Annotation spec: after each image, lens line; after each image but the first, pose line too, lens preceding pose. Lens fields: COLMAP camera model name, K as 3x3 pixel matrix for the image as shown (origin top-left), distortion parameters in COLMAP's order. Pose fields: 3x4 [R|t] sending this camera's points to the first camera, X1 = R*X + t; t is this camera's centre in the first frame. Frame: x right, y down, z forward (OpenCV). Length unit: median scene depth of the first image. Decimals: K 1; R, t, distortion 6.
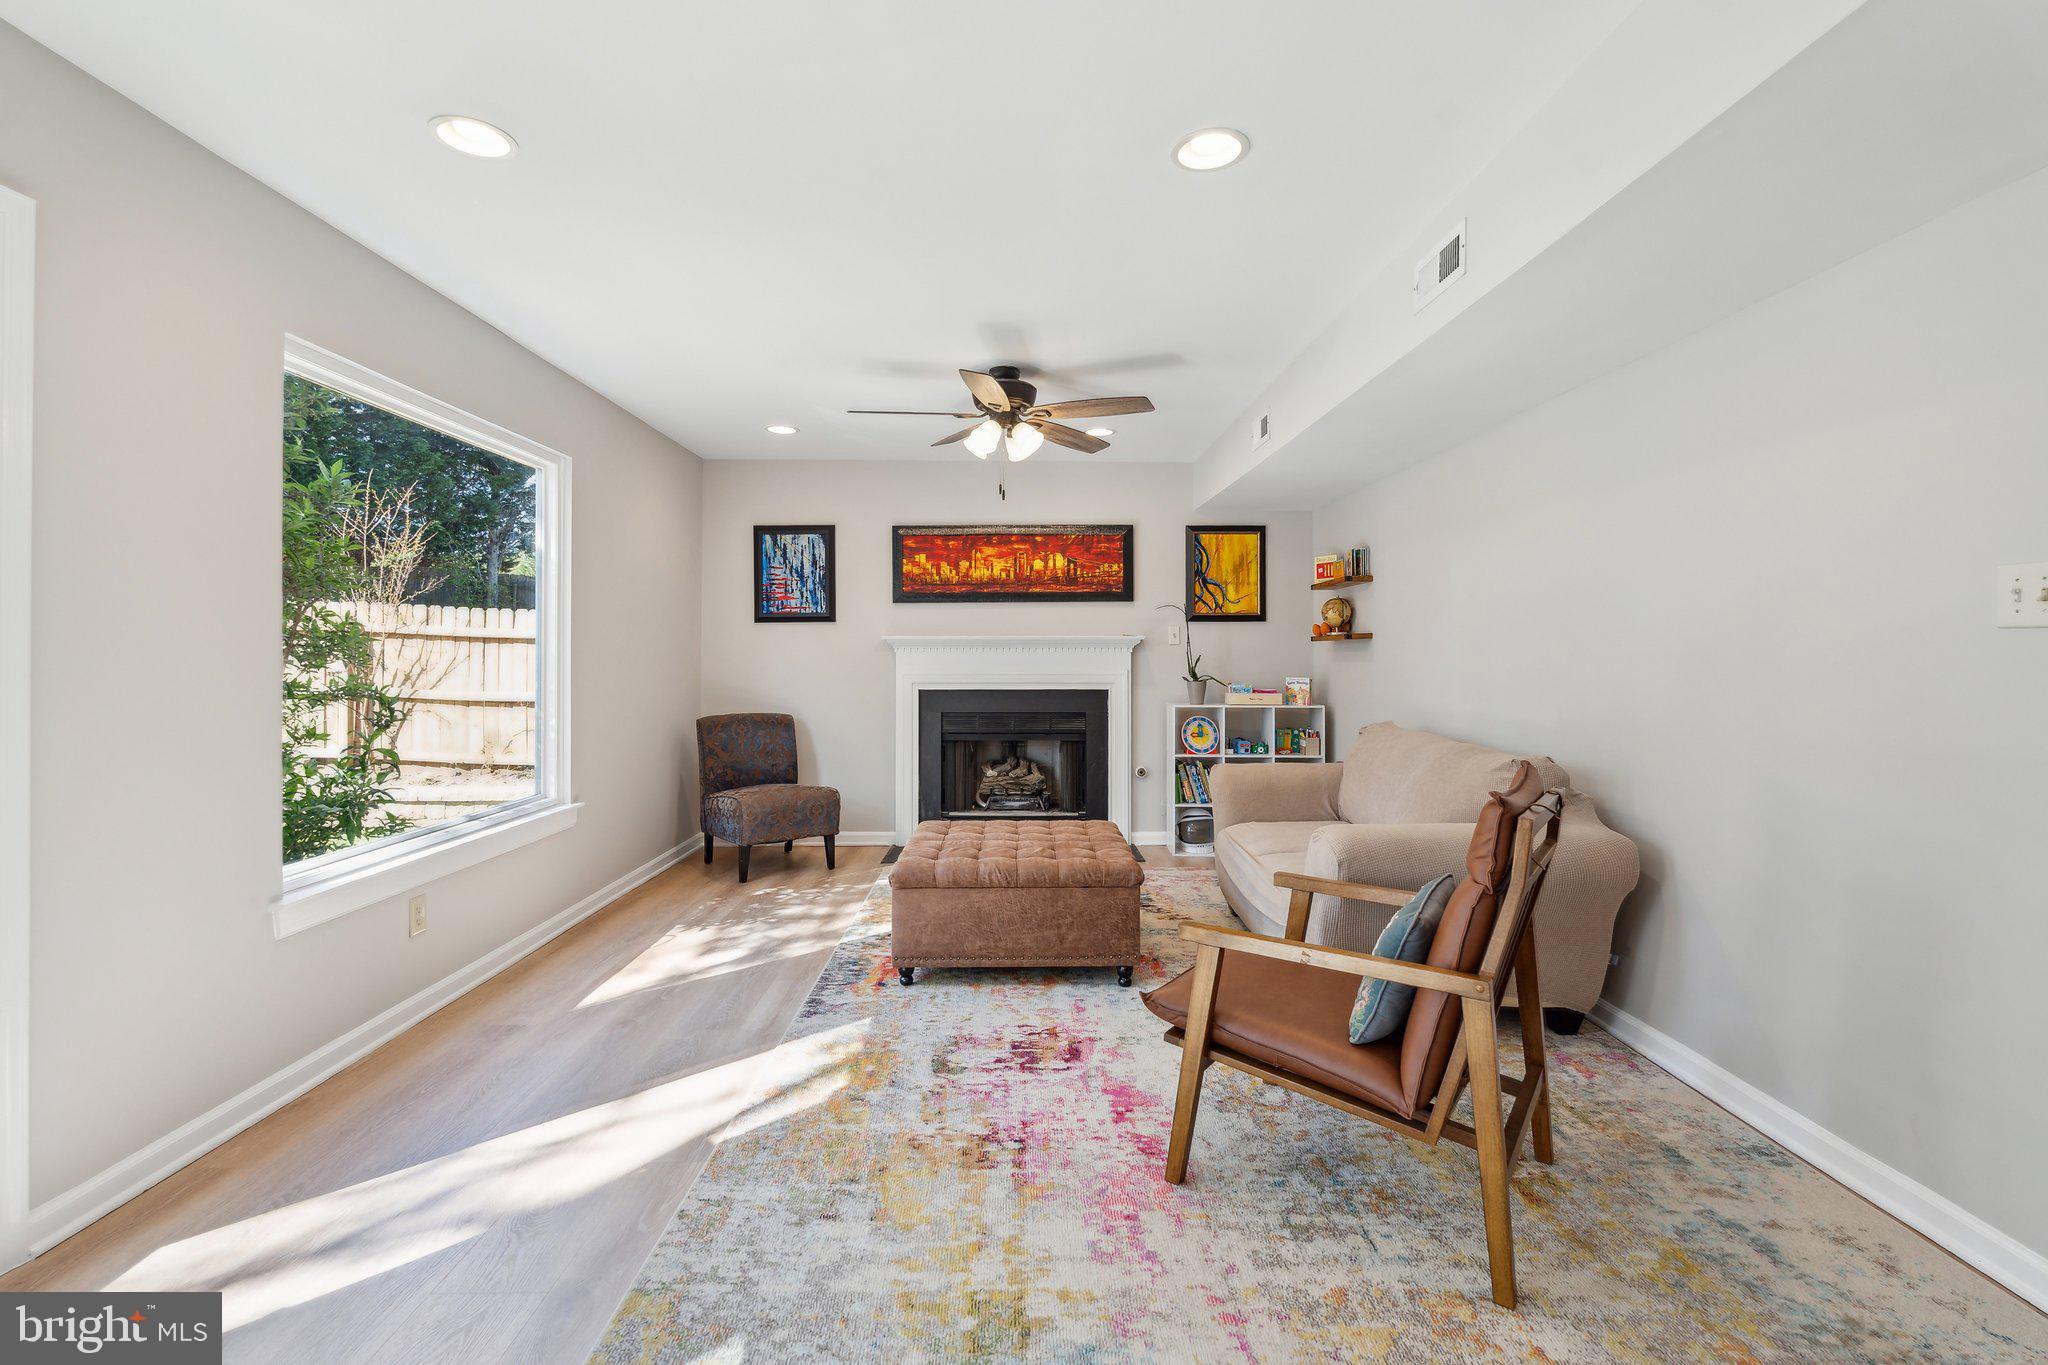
lens RADIAL K [[909.6, 0, 1029.0], [0, 909.6, 670.8], [0, 0, 1]] dist [0.002569, 0.000660]
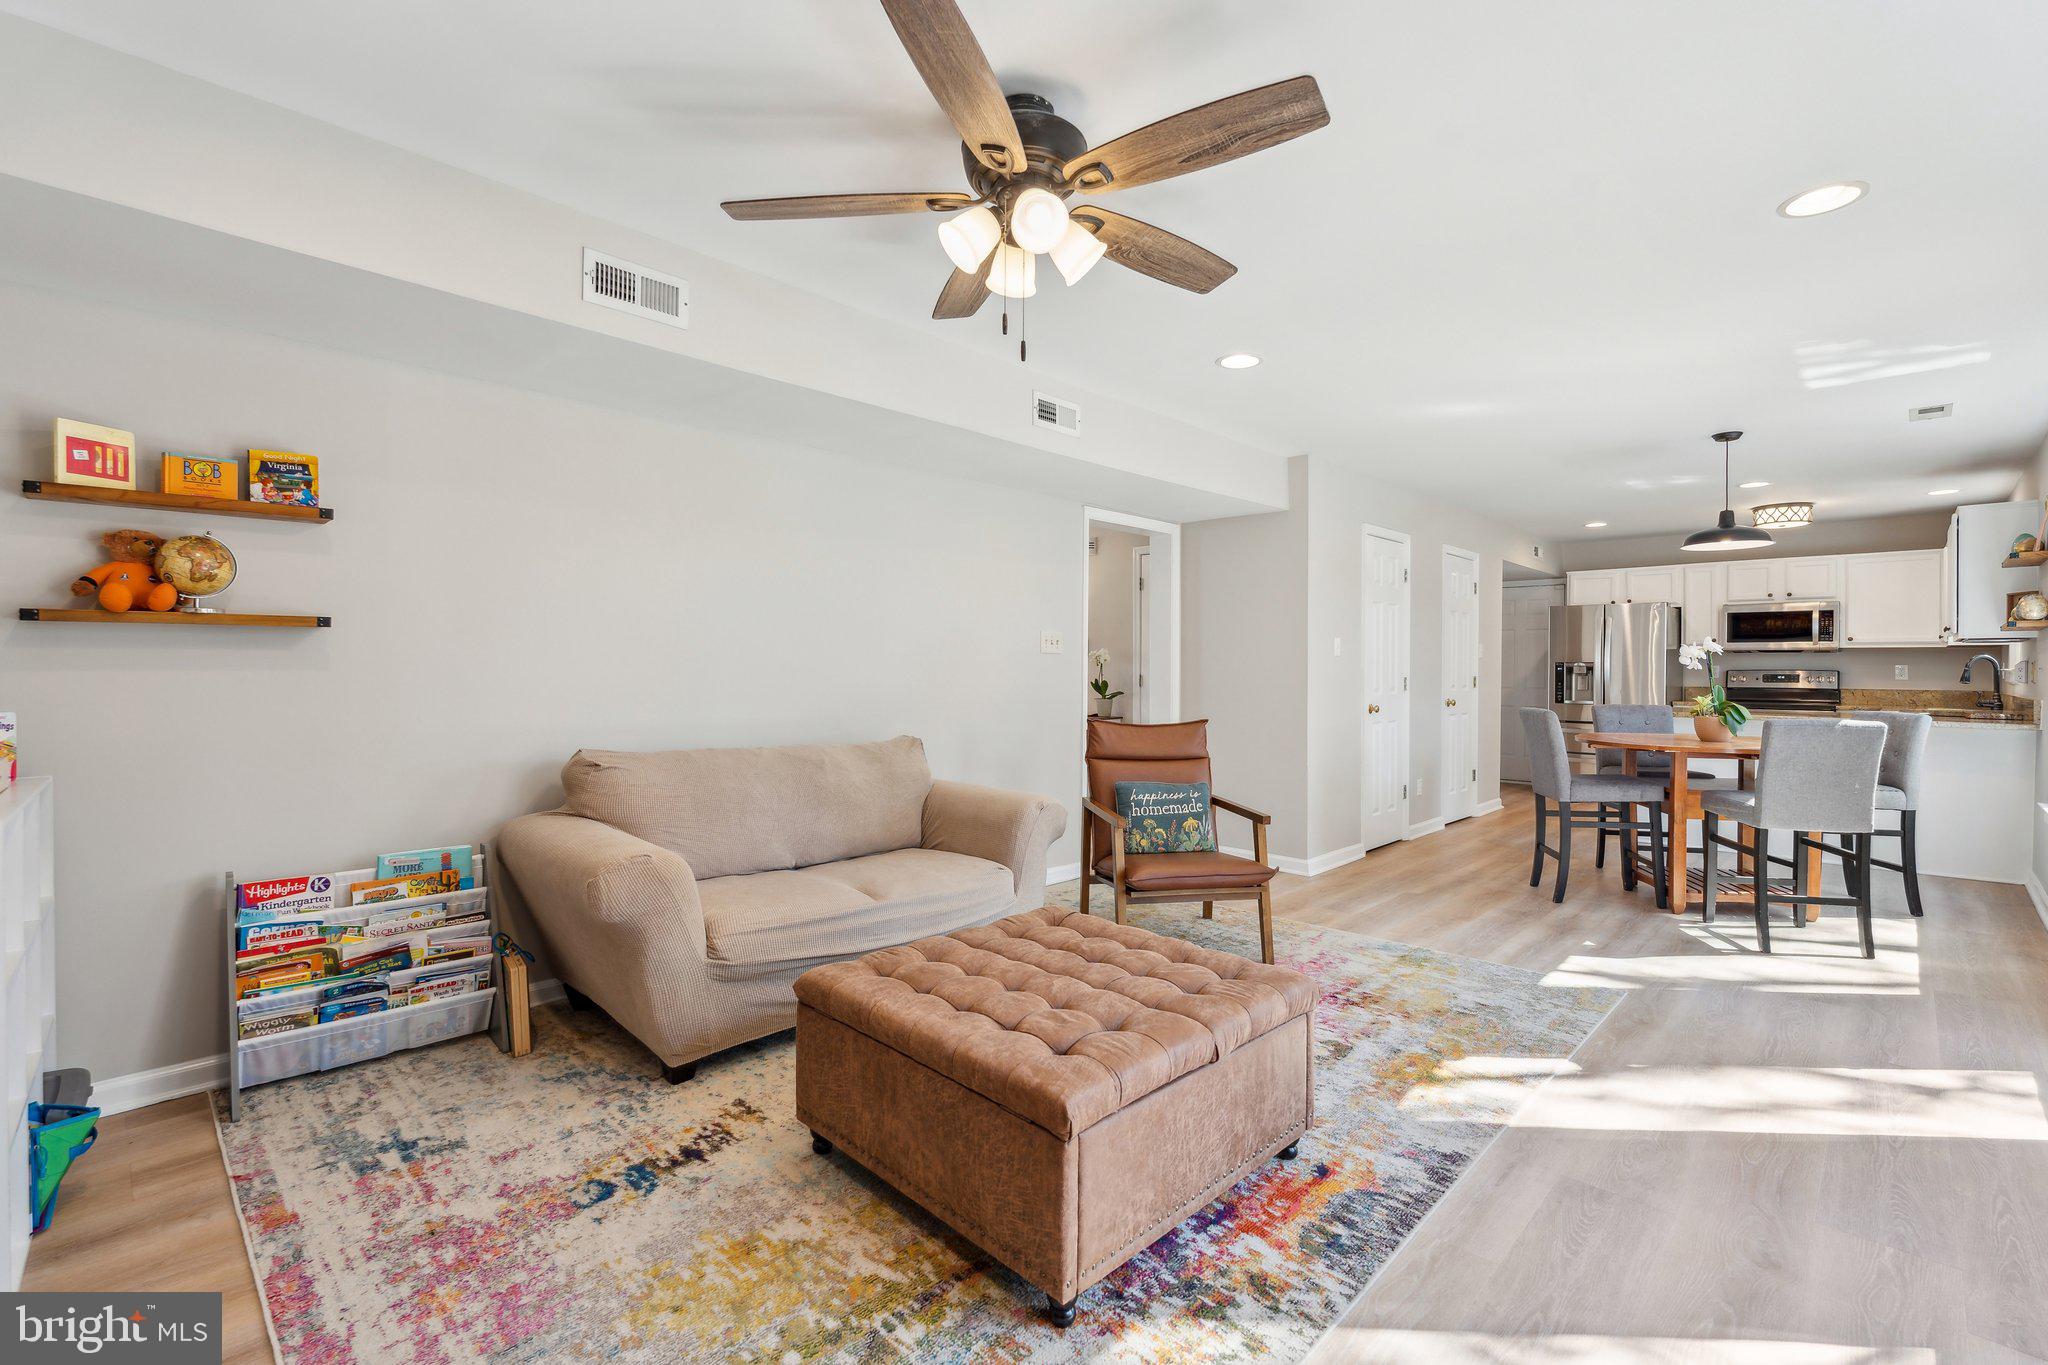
lens RADIAL K [[909.6, 0, 1021.7], [0, 909.6, 666.4], [0, 0, 1]] dist [0.002569, 0.000660]
pose [[-0.700513, -0.009848, 0.713571, -0.592511], [-0.001353, 0.999921, 0.012471, -0.026806], [-0.713638, 0.007770, -0.700472, 2.018885]]
